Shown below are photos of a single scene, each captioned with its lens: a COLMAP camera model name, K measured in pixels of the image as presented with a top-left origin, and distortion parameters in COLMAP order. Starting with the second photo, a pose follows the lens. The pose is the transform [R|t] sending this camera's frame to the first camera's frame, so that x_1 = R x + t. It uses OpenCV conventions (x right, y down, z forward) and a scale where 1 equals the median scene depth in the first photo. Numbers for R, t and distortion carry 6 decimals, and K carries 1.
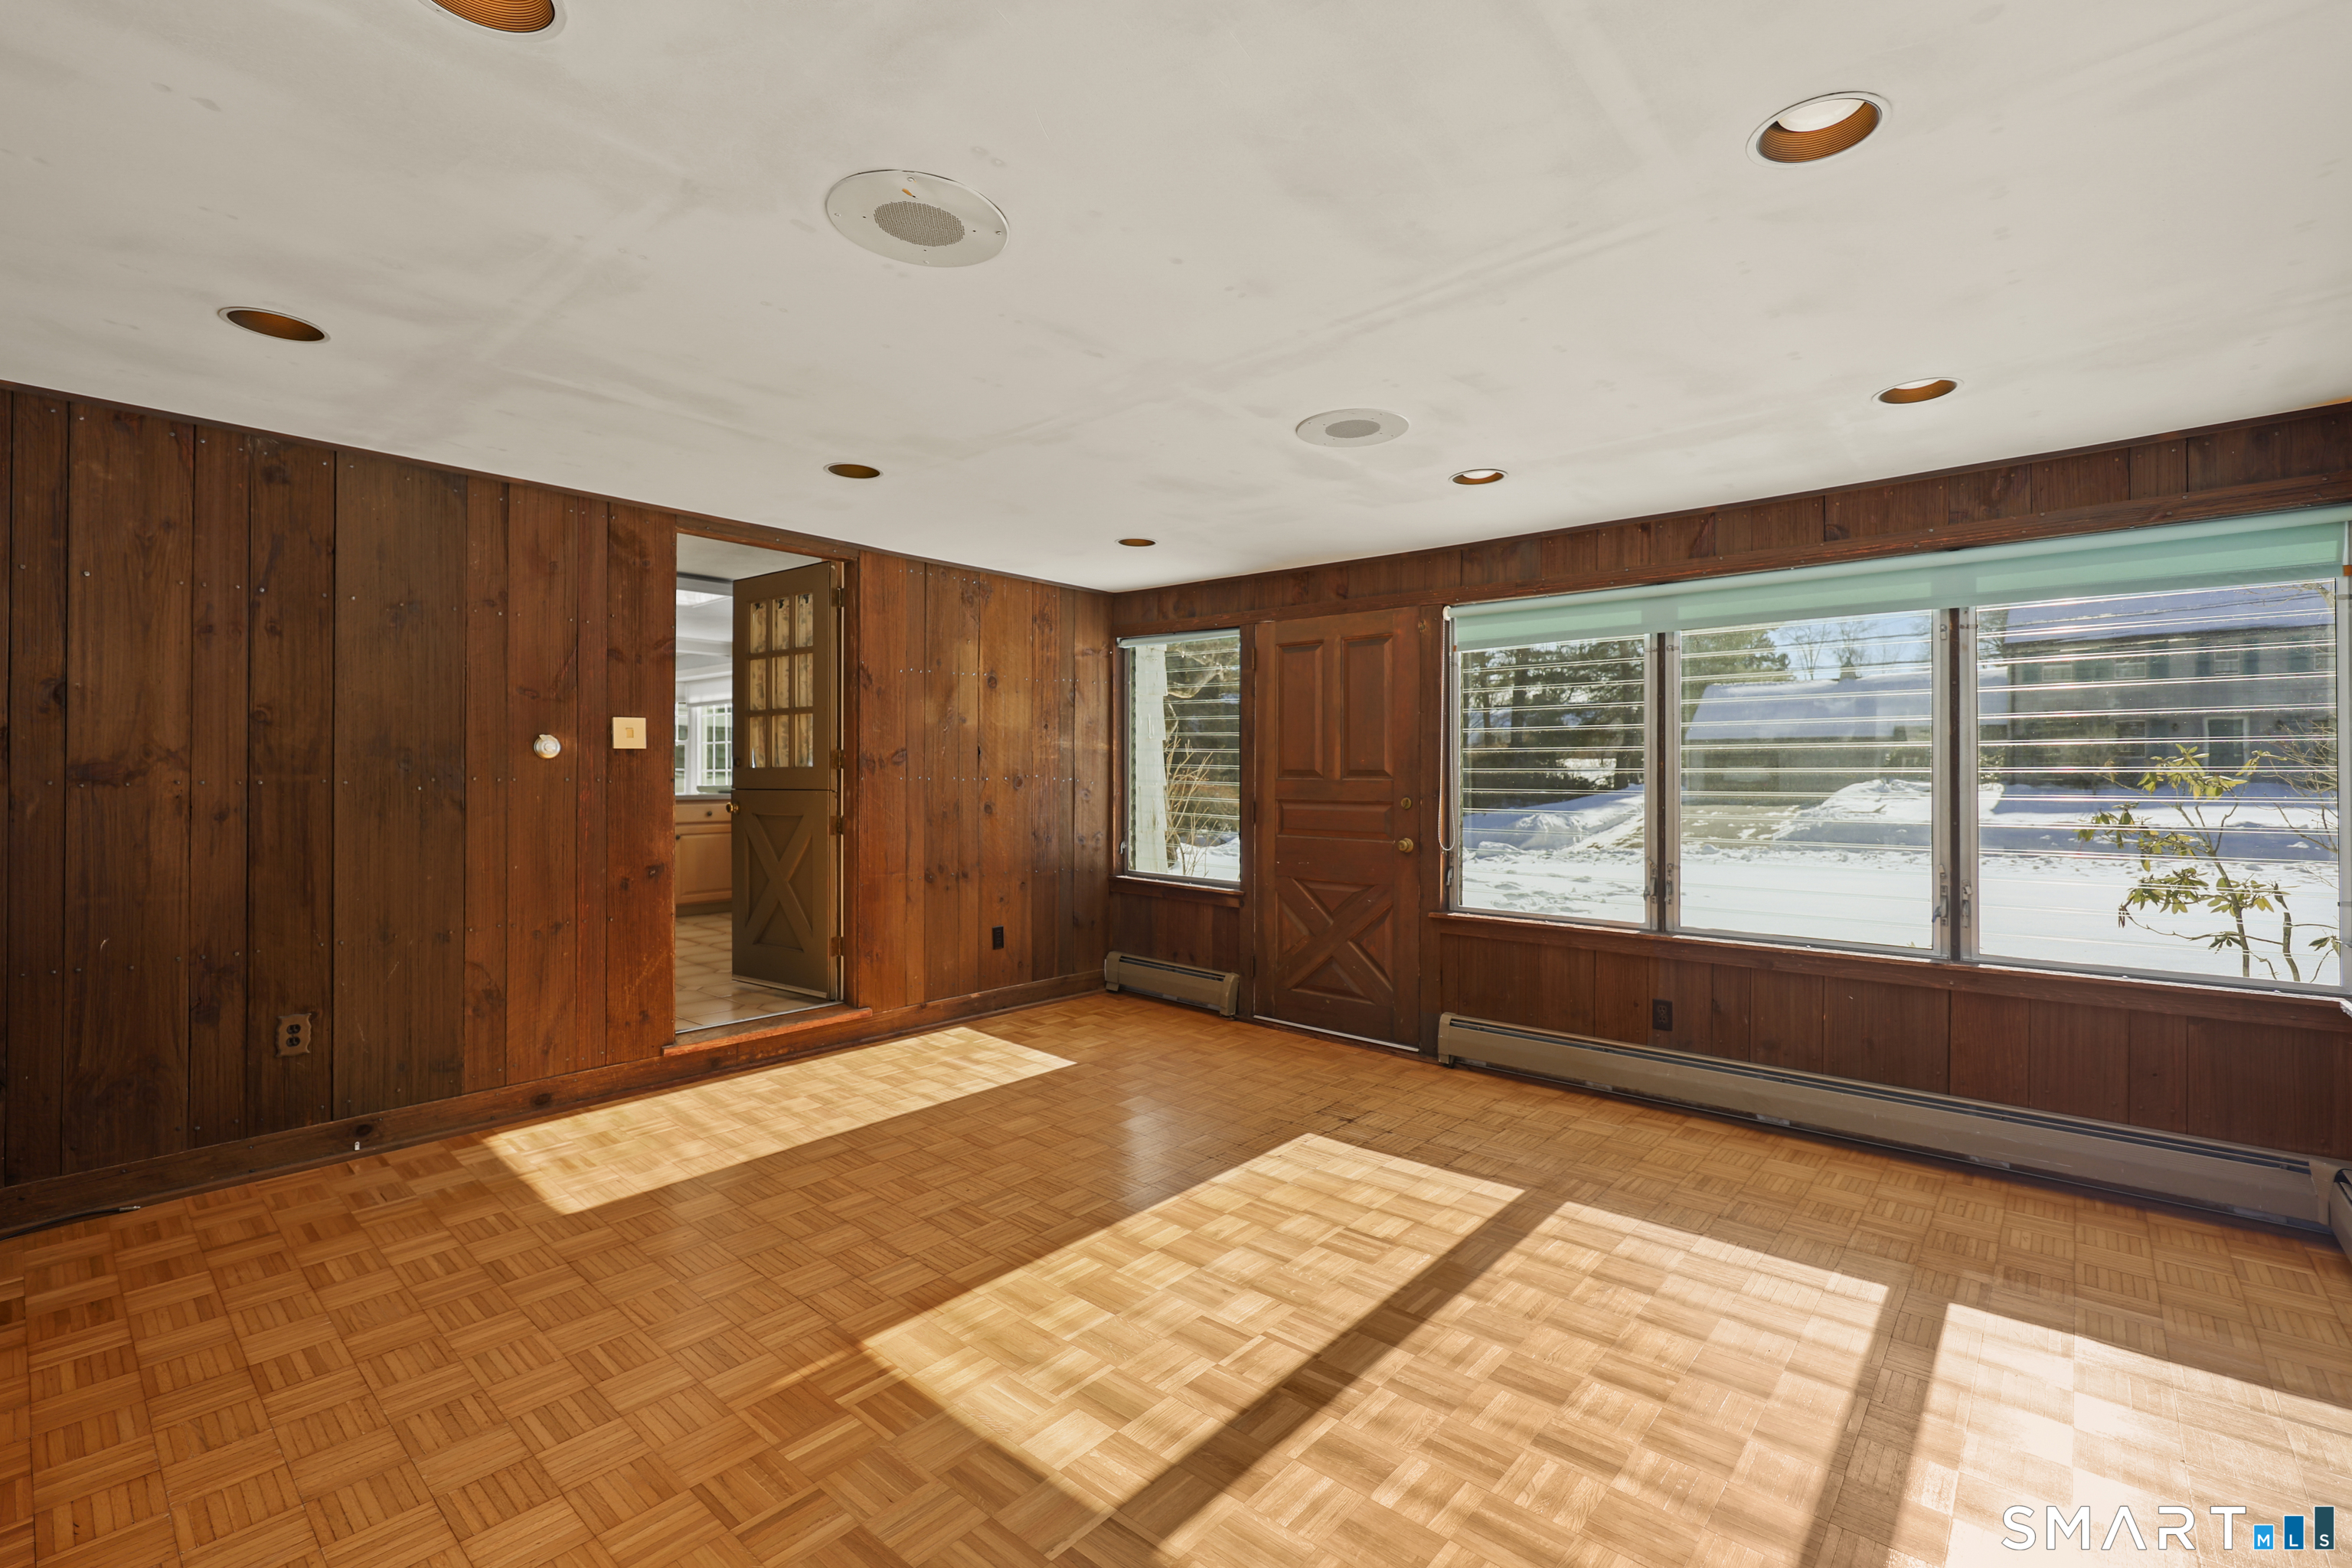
lens RADIAL K [[948.2, 0, 1183.3], [0, 948.2, 775.4], [0, 0, 1]] dist [-0.002465, 0.000048]
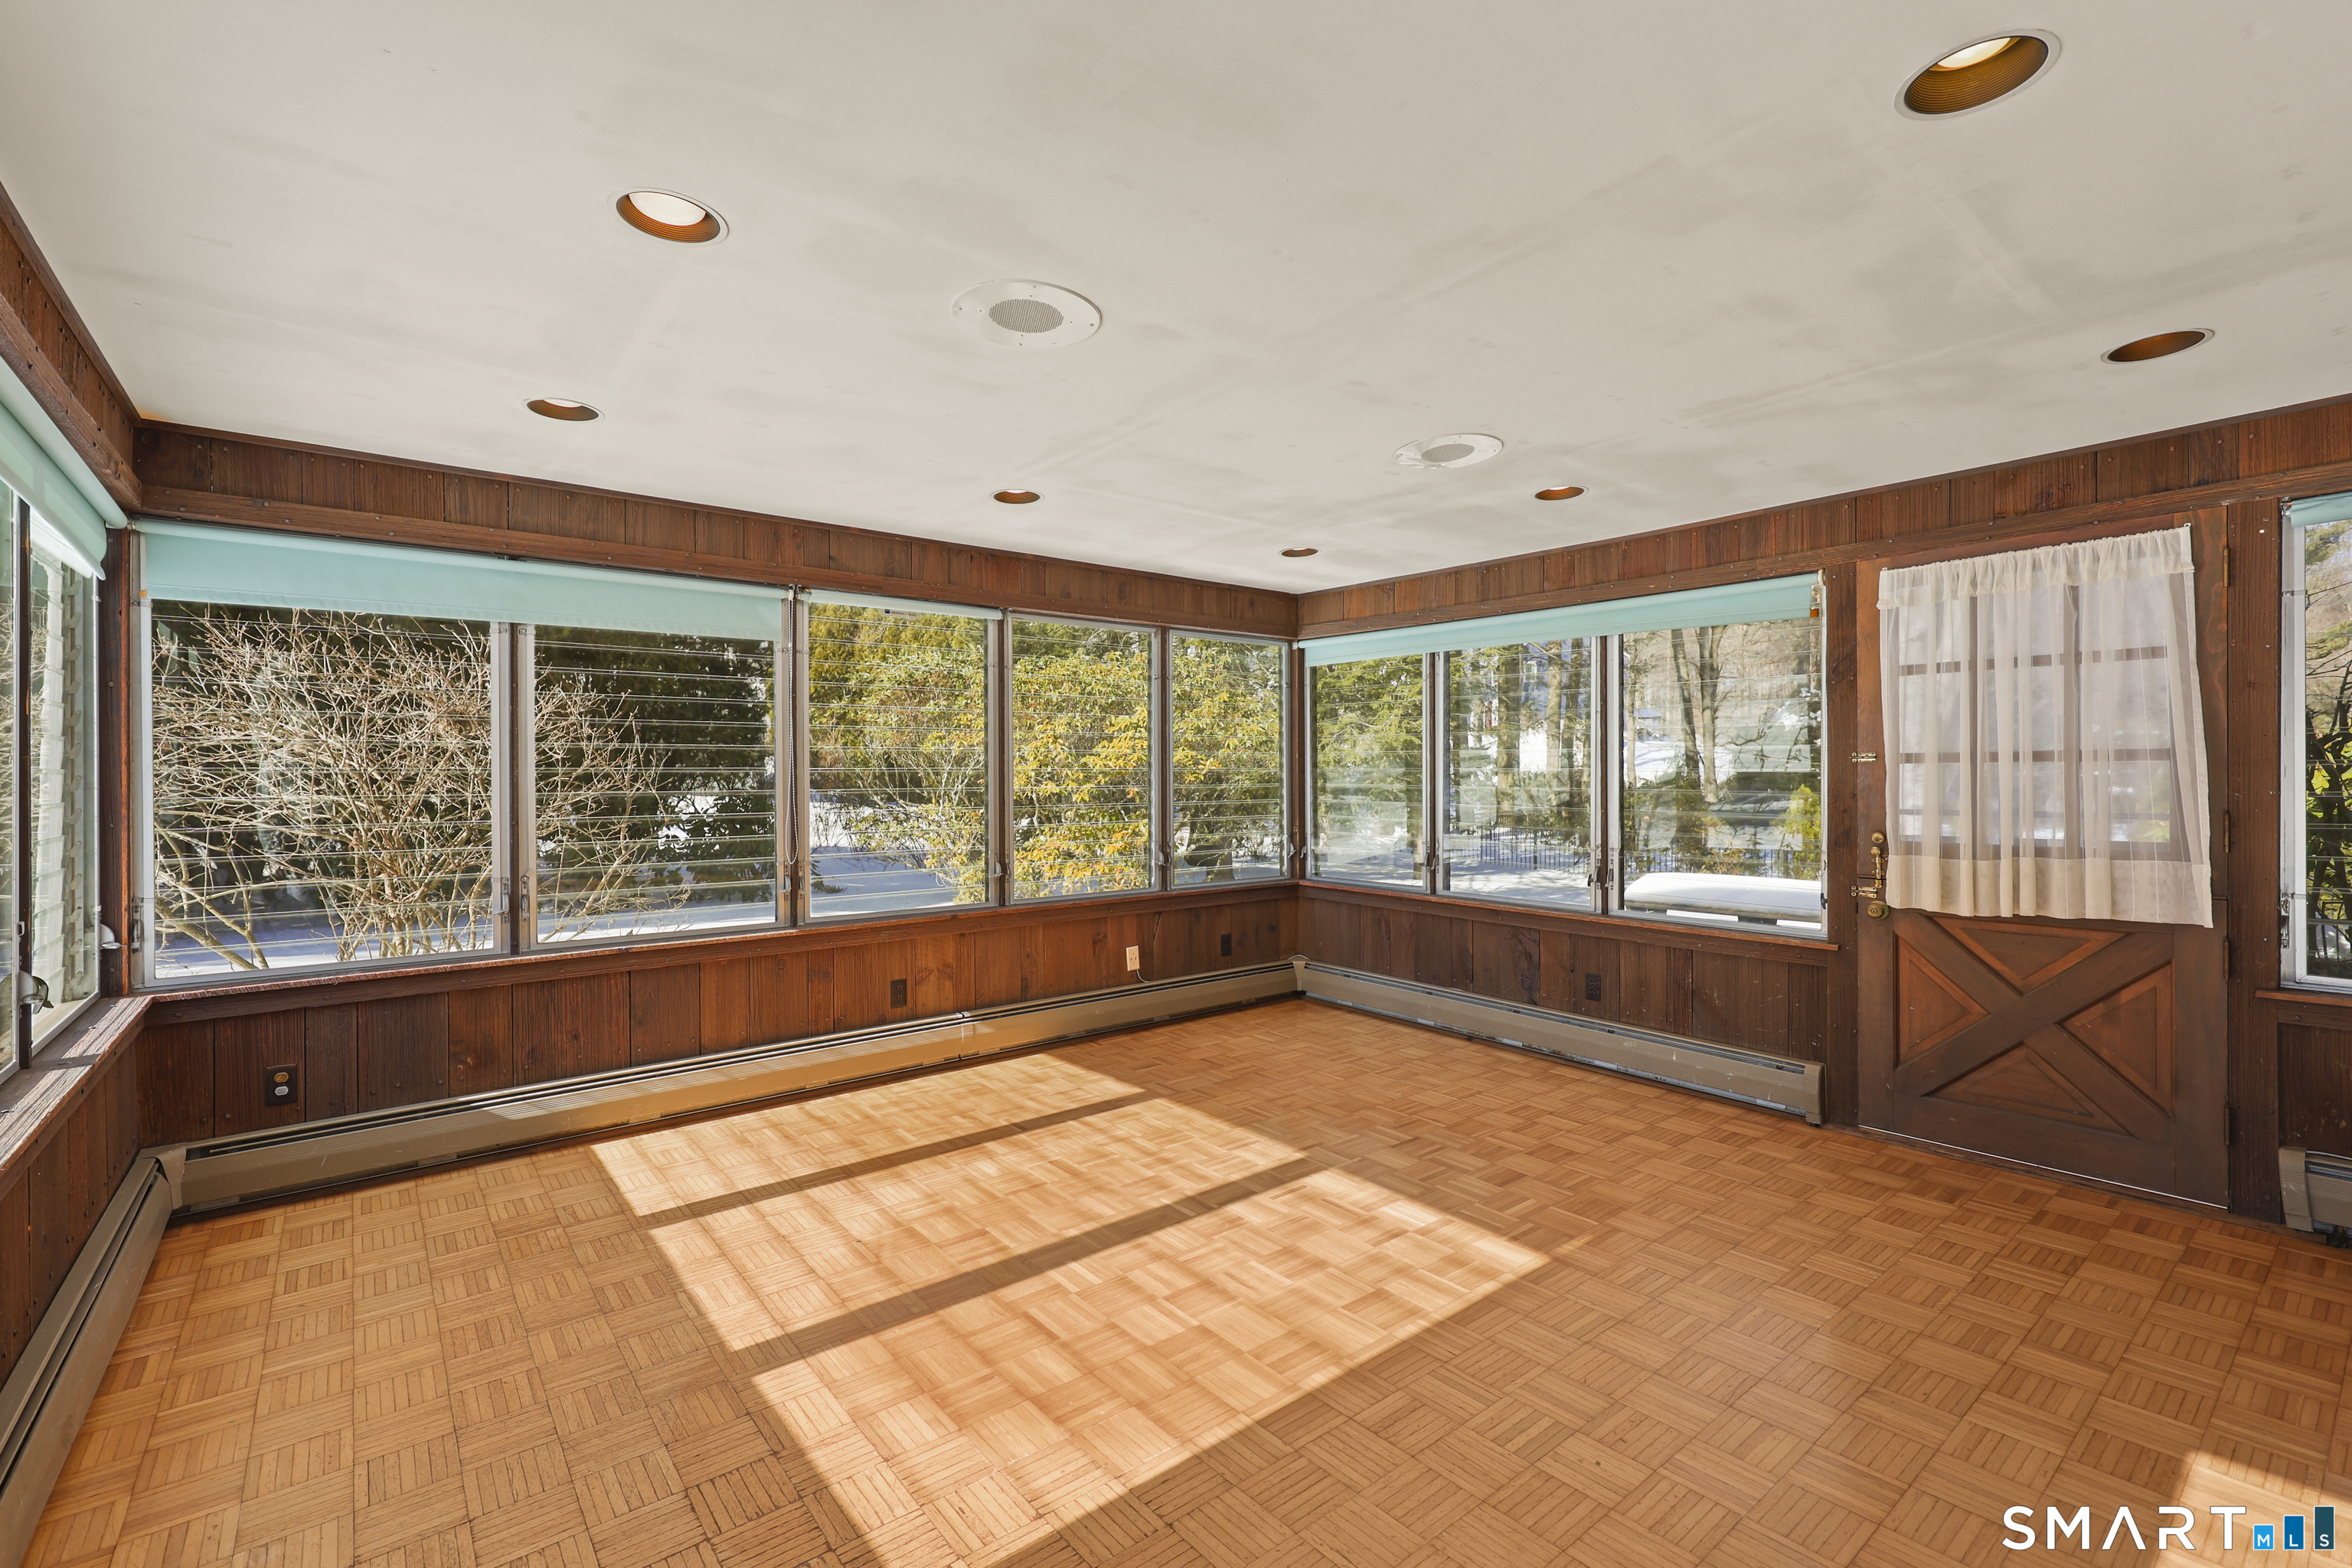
lens RADIAL K [[948.2, 0, 1183.3], [0, 948.2, 775.4], [0, 0, 1]] dist [-0.002465, 0.000048]
pose [[-0.982725, 0.000972, 0.185070, -0.089262], [-0.001047, 0.999941, -0.010815, 0.003903], [-0.185070, -0.010822, -0.982666, 1.849026]]
